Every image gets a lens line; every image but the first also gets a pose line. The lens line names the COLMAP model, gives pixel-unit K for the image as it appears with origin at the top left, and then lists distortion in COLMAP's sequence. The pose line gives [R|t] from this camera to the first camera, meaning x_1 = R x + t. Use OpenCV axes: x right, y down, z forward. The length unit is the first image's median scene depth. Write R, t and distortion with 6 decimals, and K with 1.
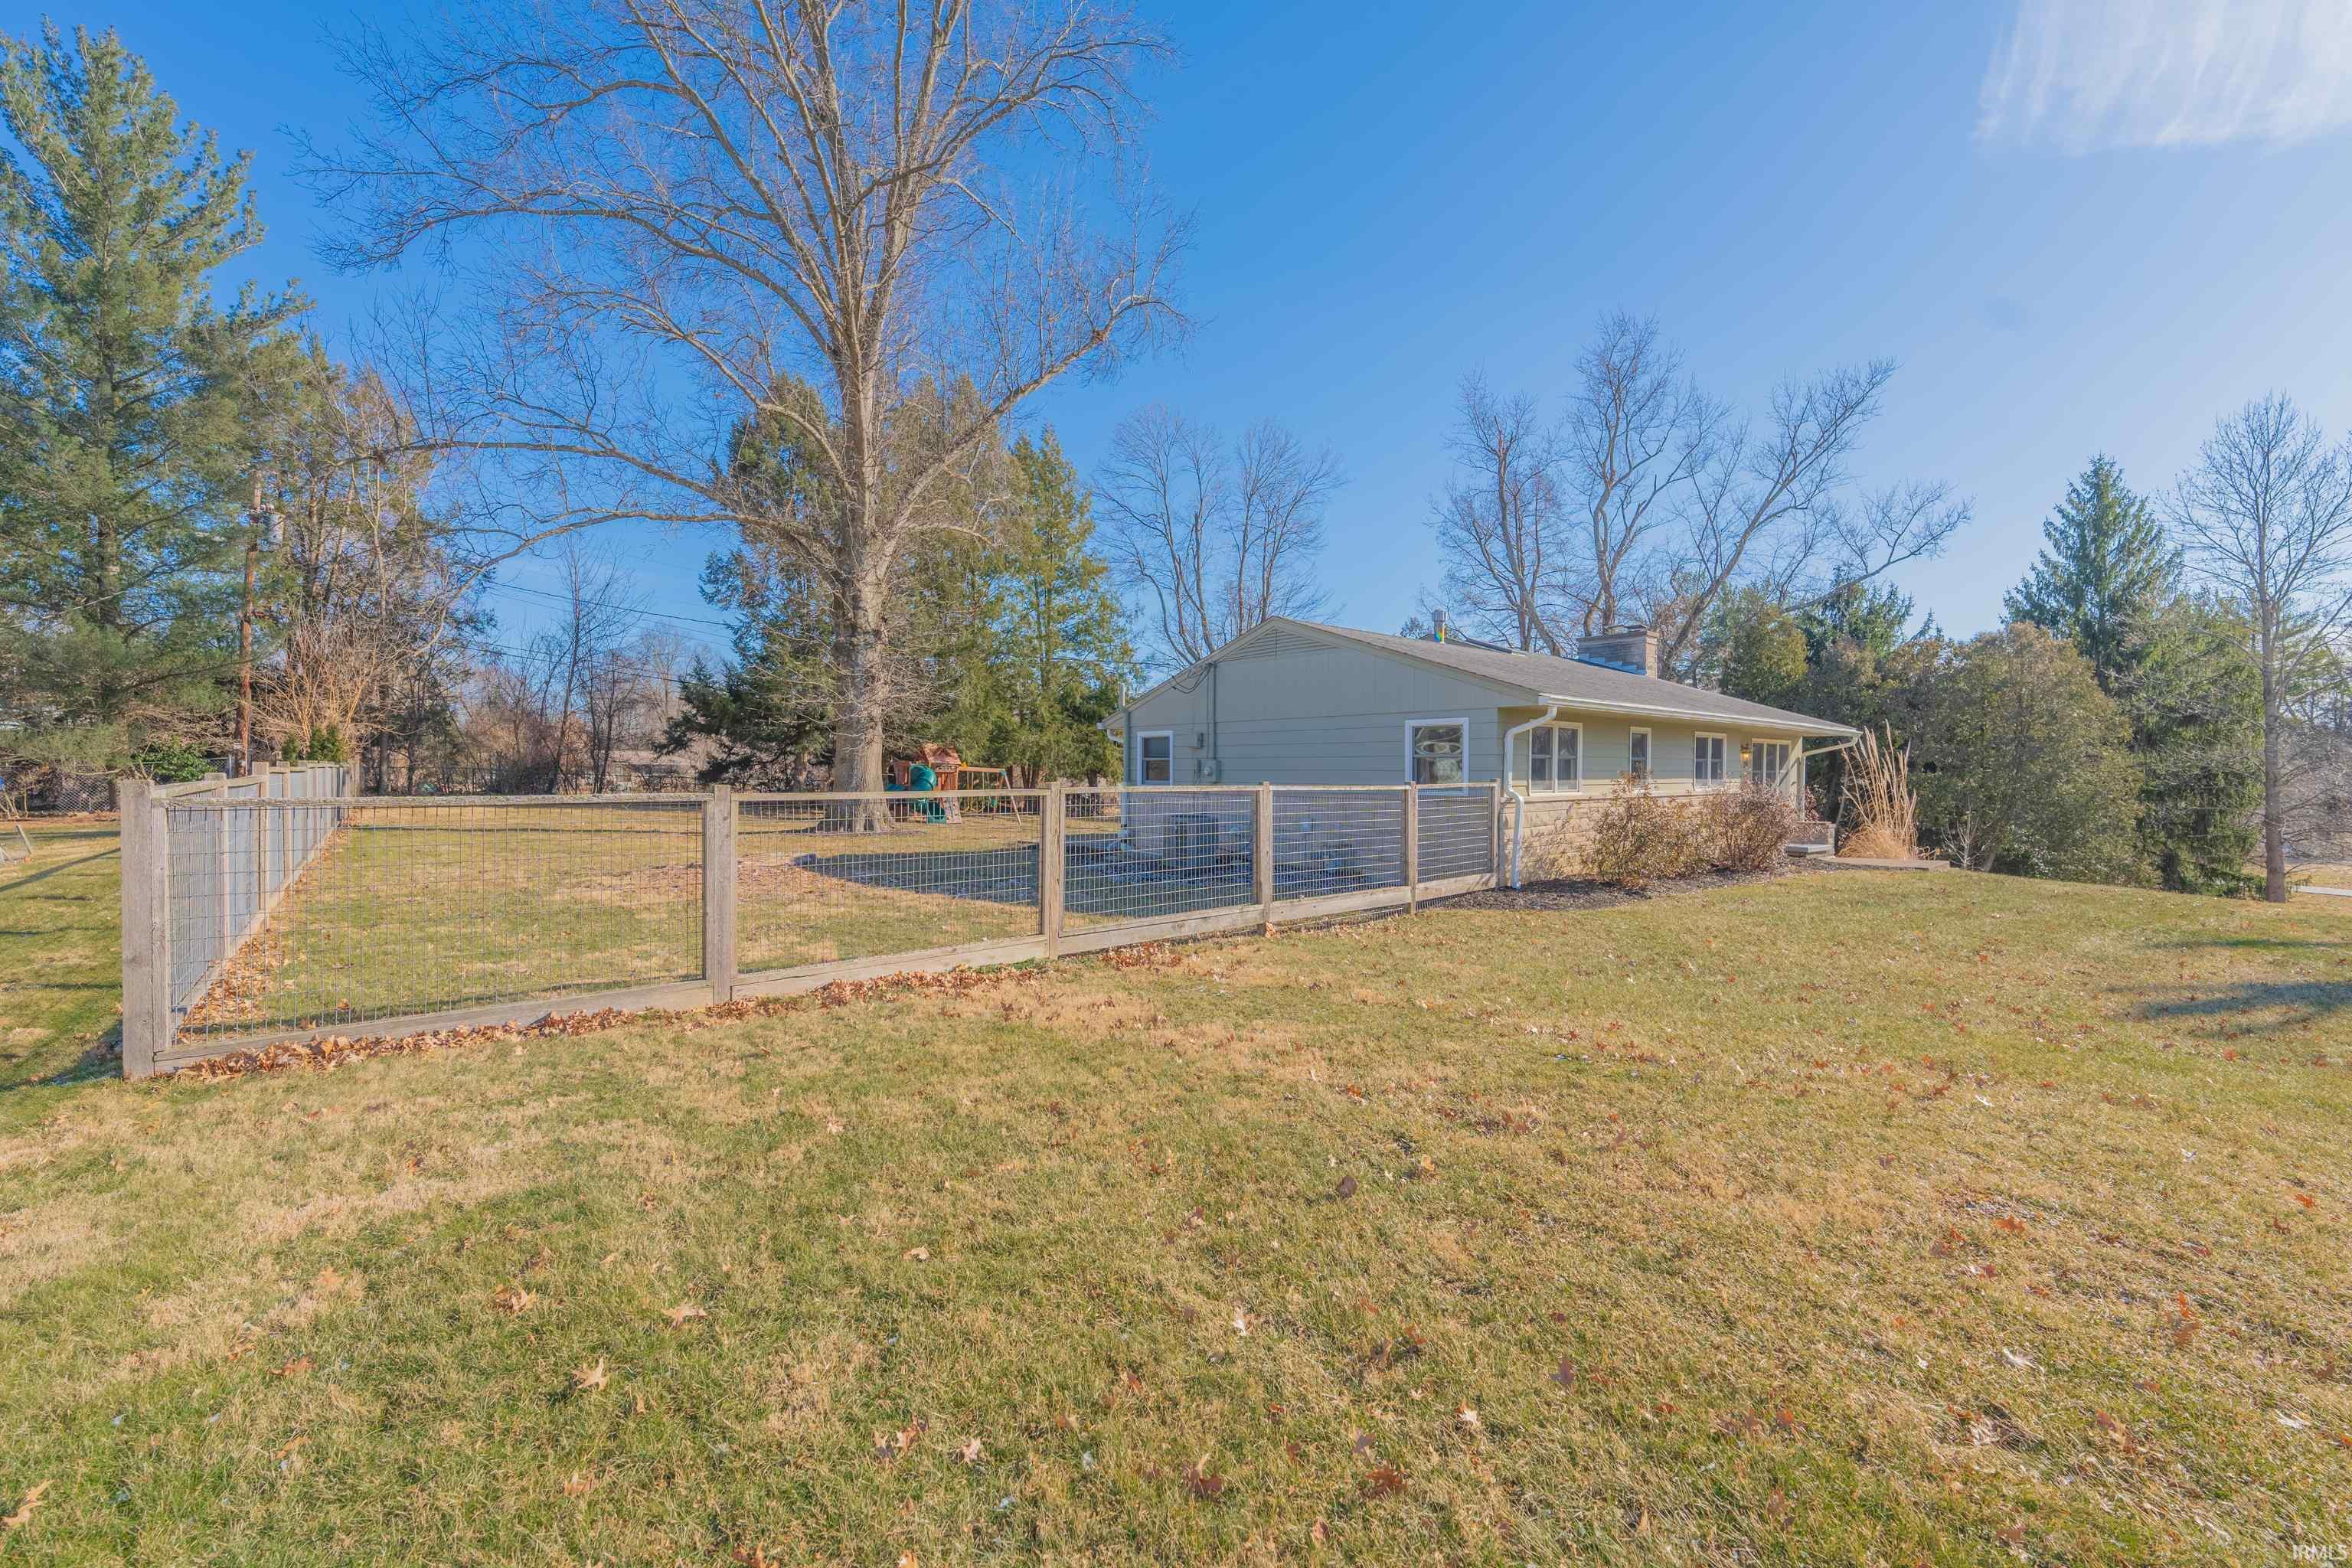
lens RADIAL K [[916.9, 0, 1170.4], [0, 916.9, 787.5], [0, 0, 1]] dist [-0.000785, -0.000348]
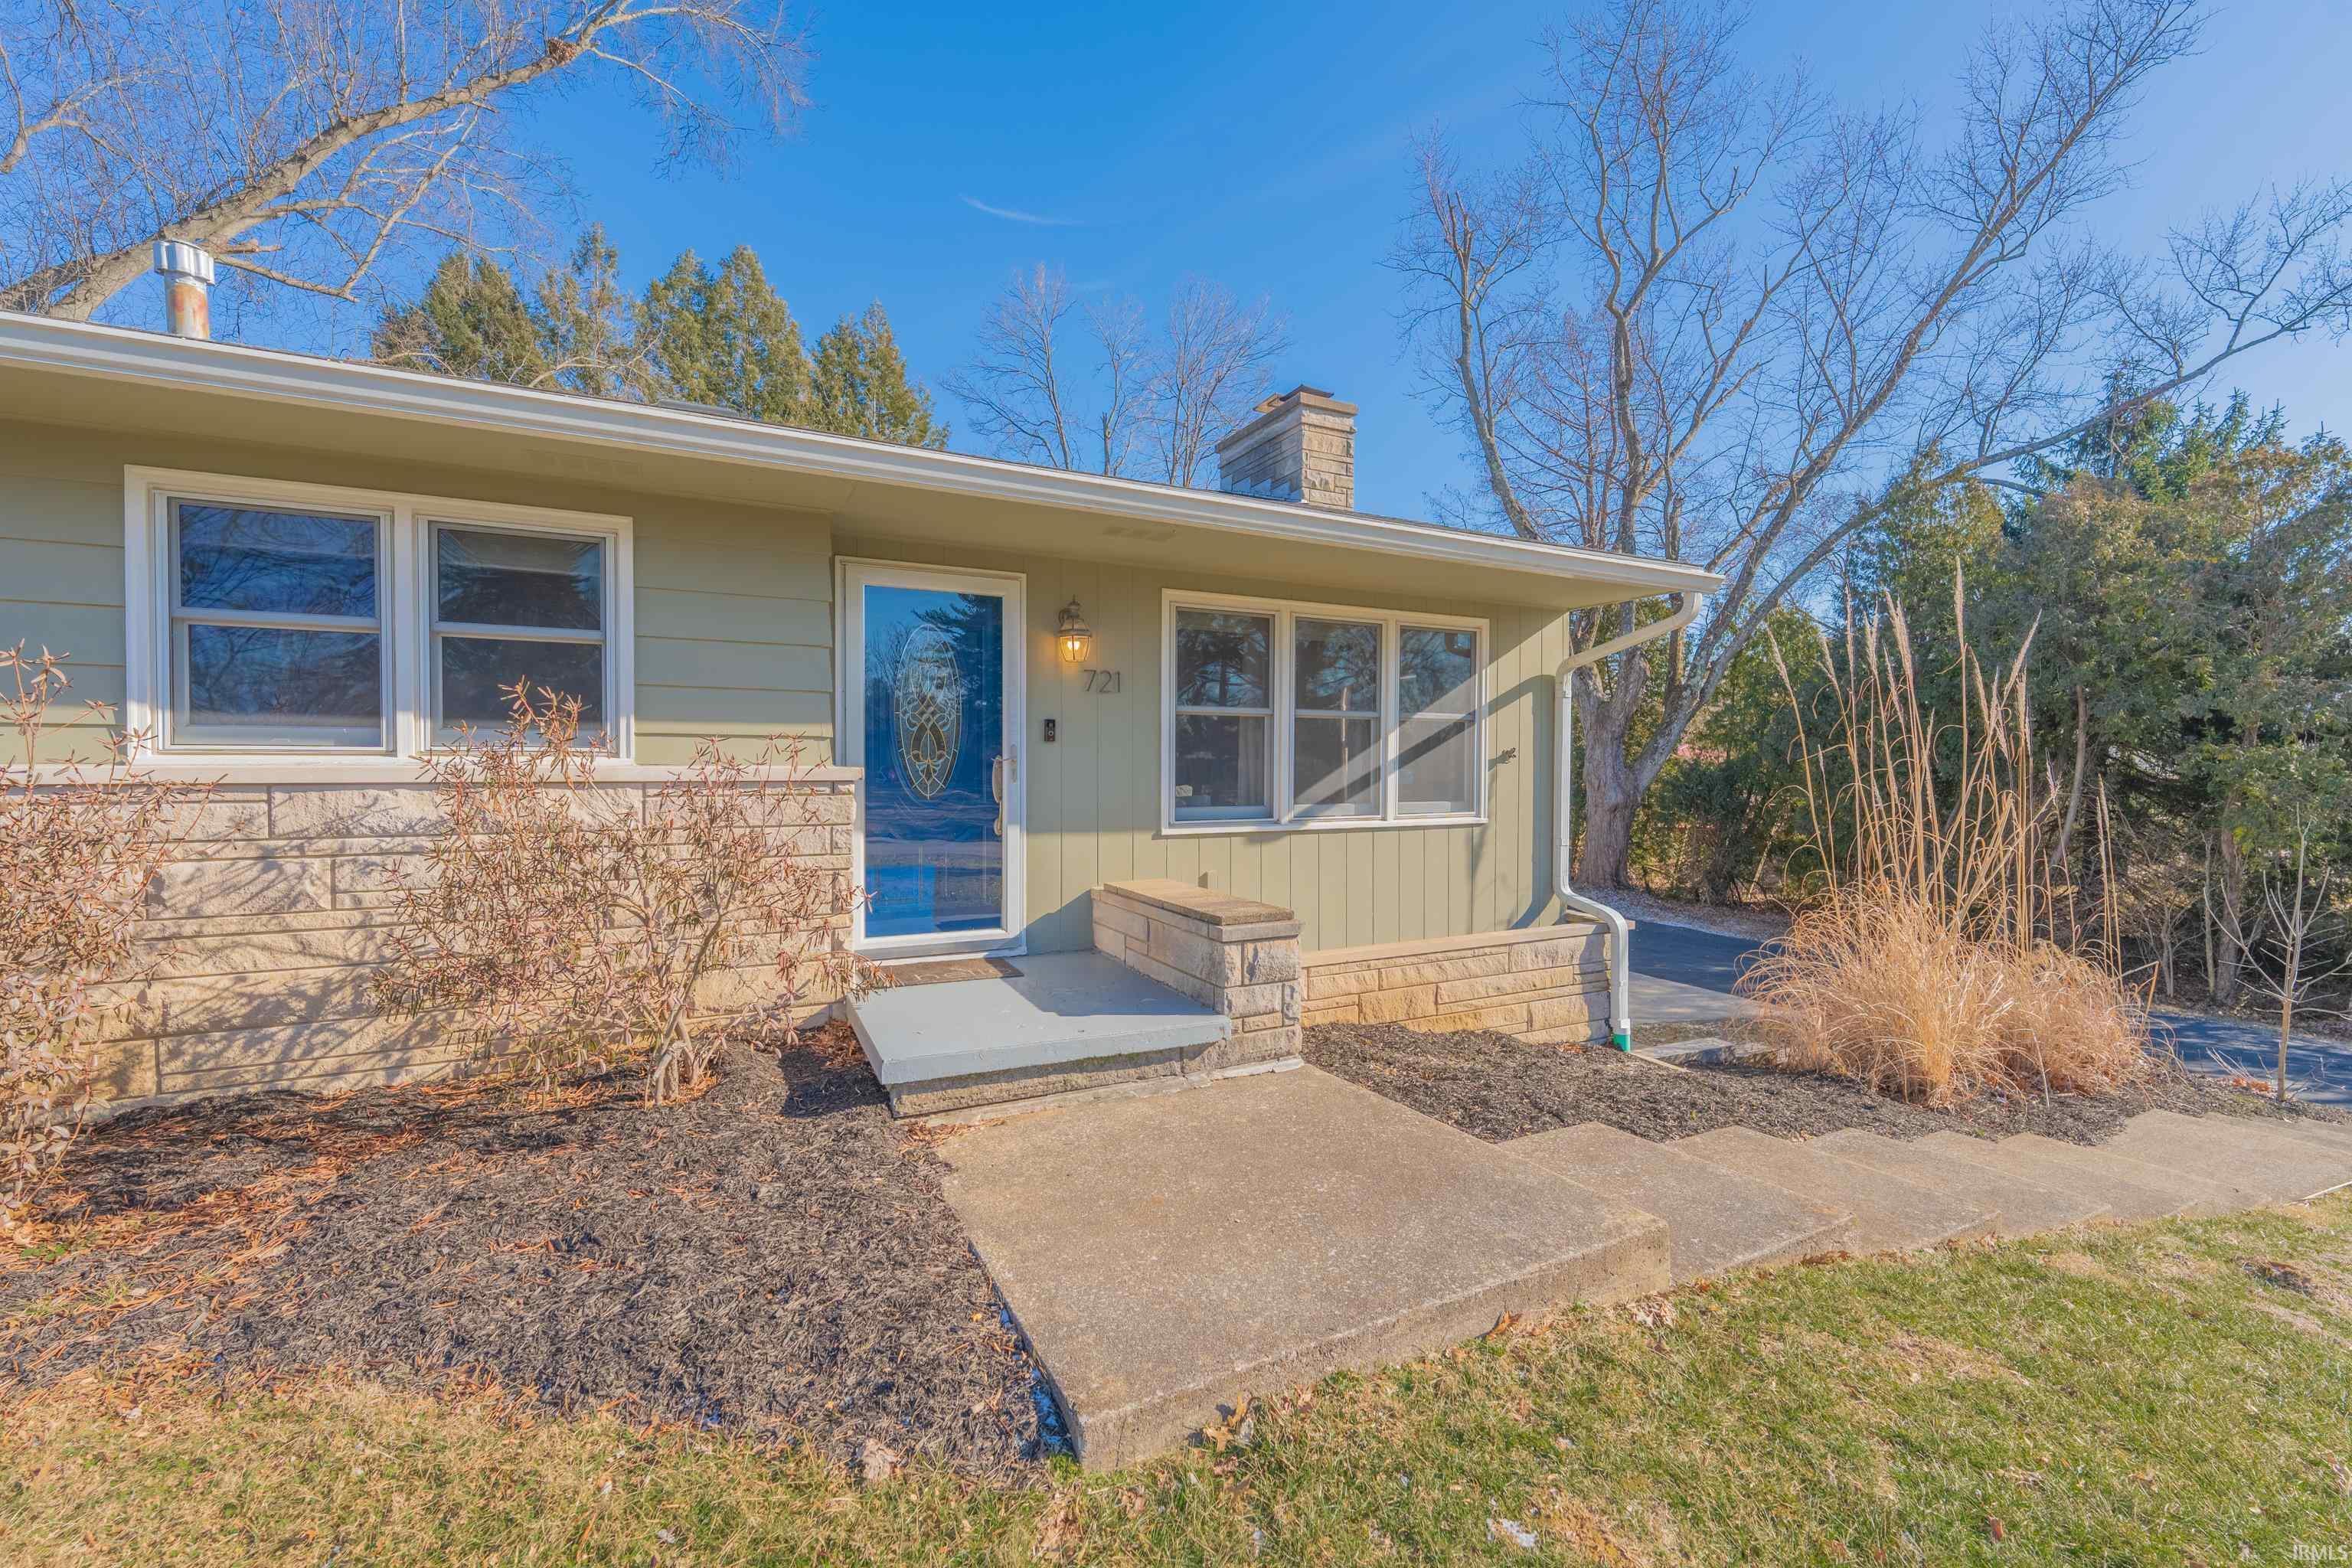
lens RADIAL K [[916.9, 0, 1178.9], [0, 916.9, 794.1], [0, 0, 1]] dist [-0.000785, -0.000348]
pose [[0.968744, 0.002950, -0.248043, 0.332439], [0.000131, 0.999923, 0.012401, 0.002807], [0.248061, -0.012045, 0.968670, 0.339356]]
